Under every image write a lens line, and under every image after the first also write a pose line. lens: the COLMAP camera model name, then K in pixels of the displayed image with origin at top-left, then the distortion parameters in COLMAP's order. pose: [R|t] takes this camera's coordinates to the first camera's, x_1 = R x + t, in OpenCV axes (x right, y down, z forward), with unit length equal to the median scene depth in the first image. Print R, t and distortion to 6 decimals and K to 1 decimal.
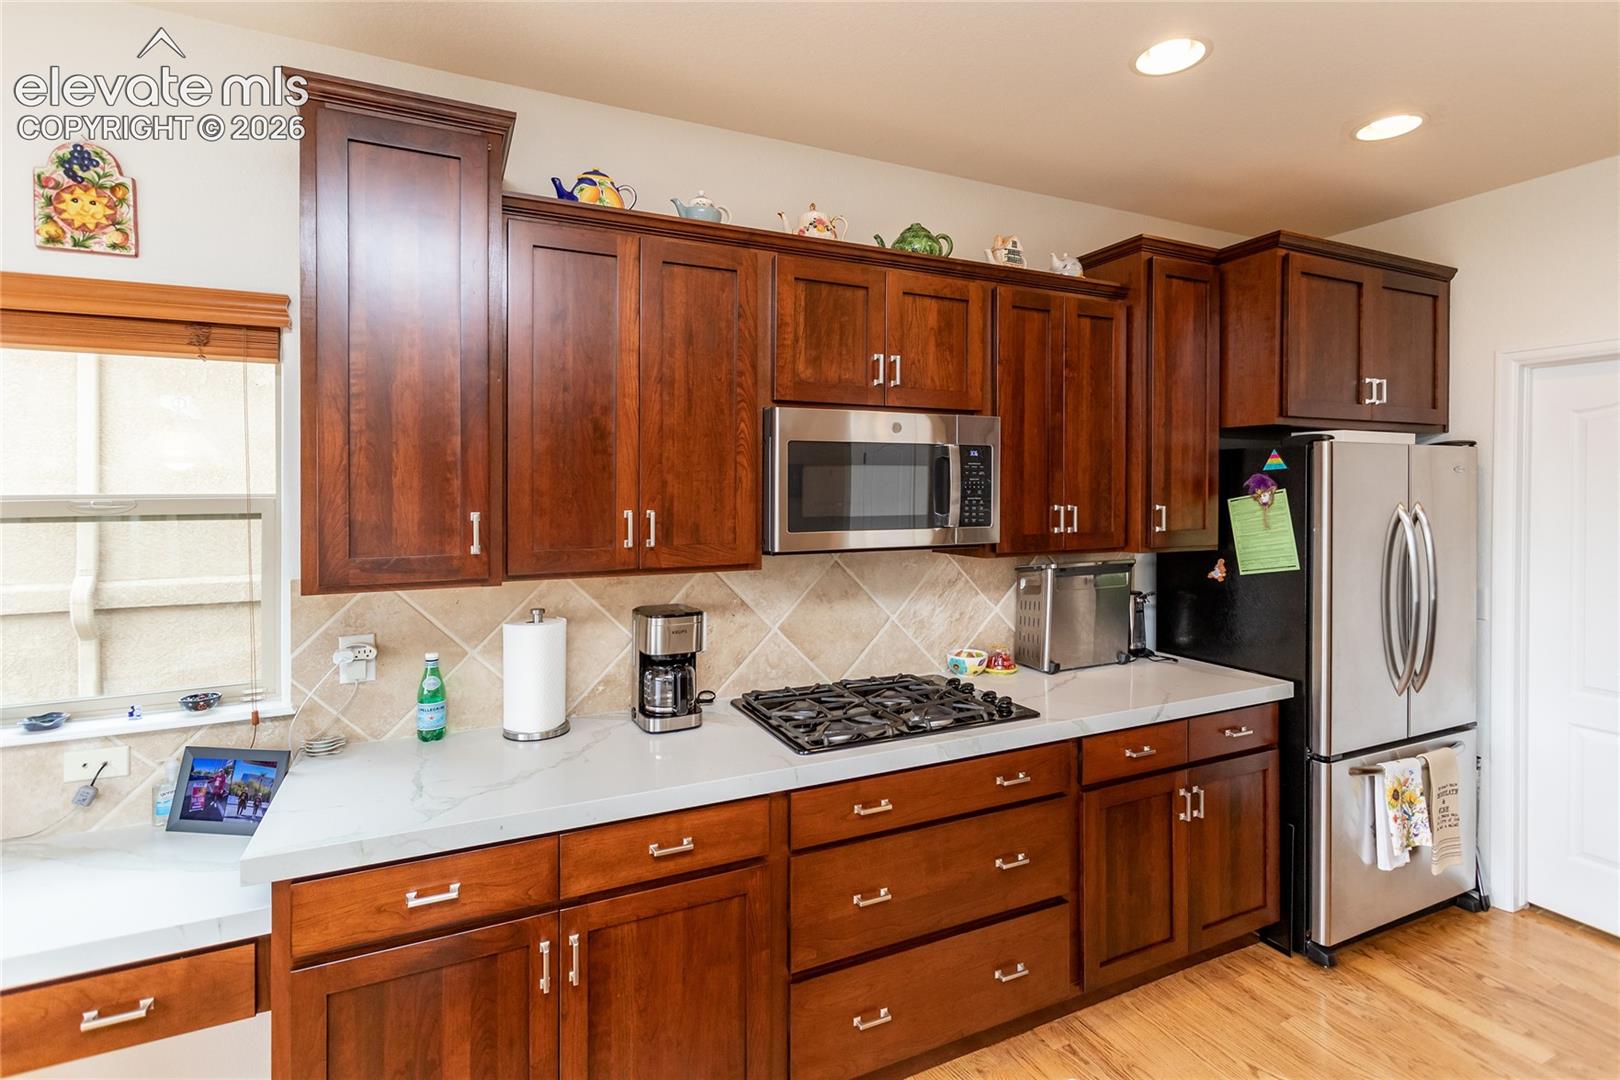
lens RADIAL K [[769.4, 0, 813.3], [0, 769.4, 506.6], [0, 0, 1]] dist [-0.001740, 0.002226]
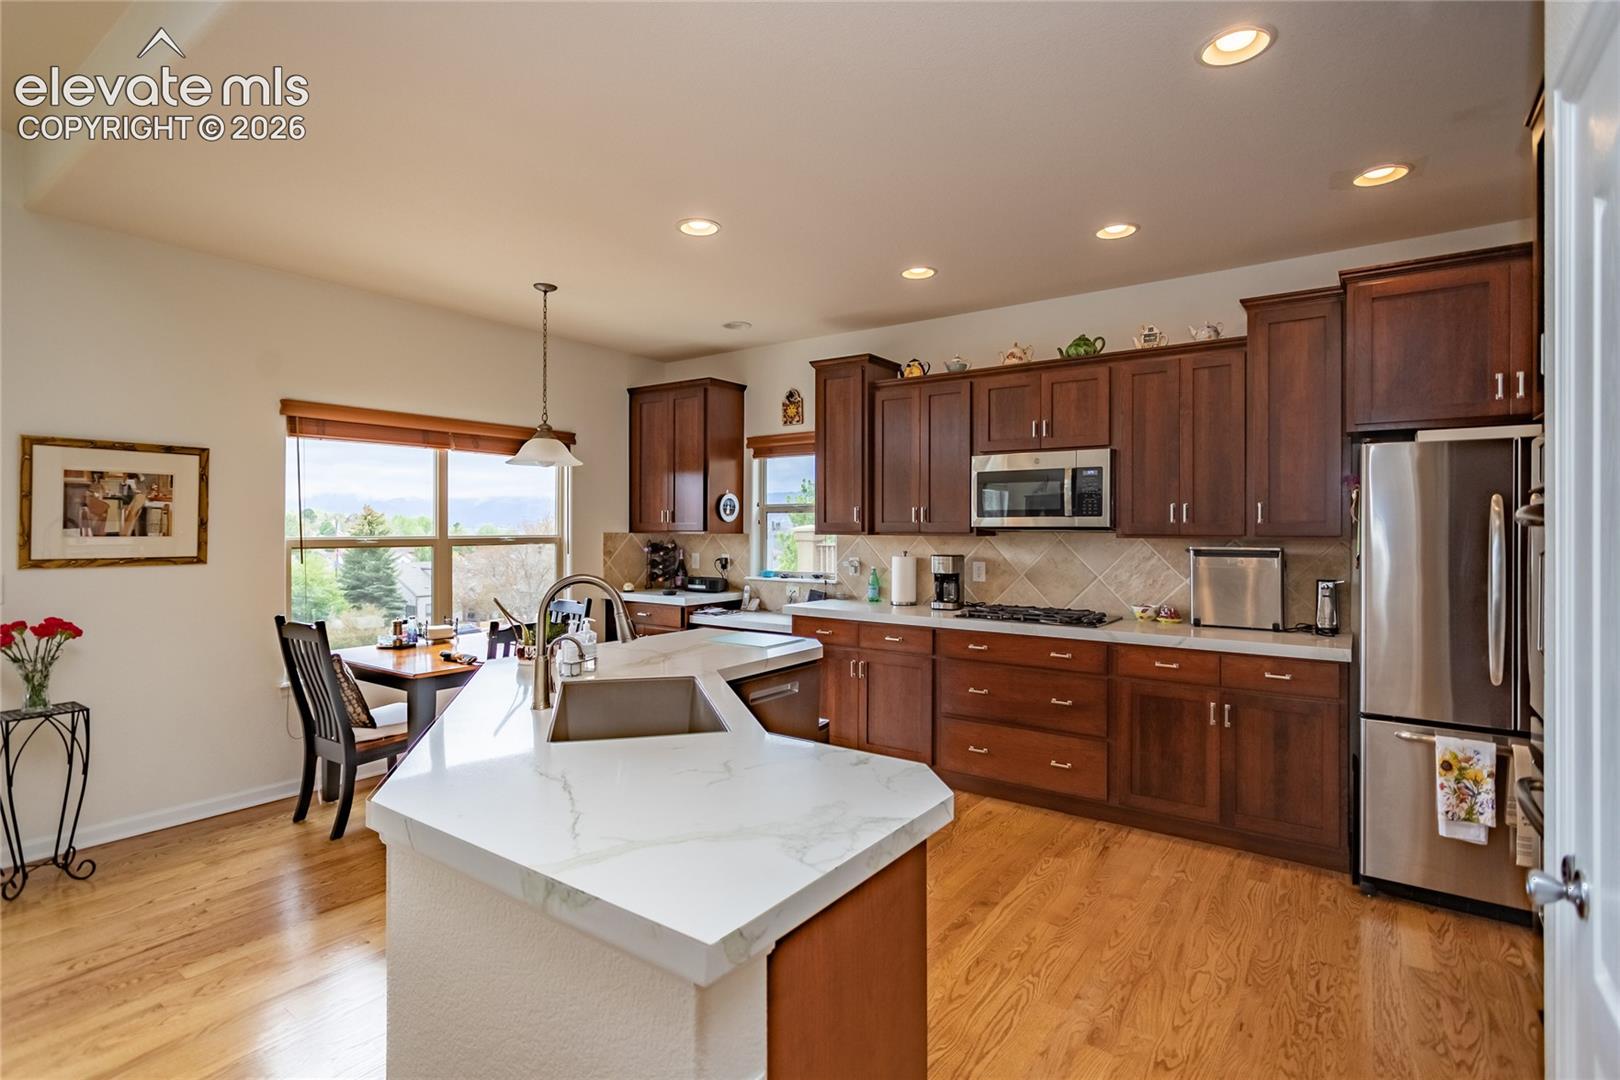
lens RADIAL K [[769.4, 0, 804.5], [0, 769.4, 561.6], [0, 0, 1]] dist [-0.001740, 0.002226]
pose [[0.483994, 0.047516, -0.873780, 1.517588], [-0.020077, 0.998865, 0.043197, 0.070896], [0.874841, -0.003364, 0.484399, -0.382837]]
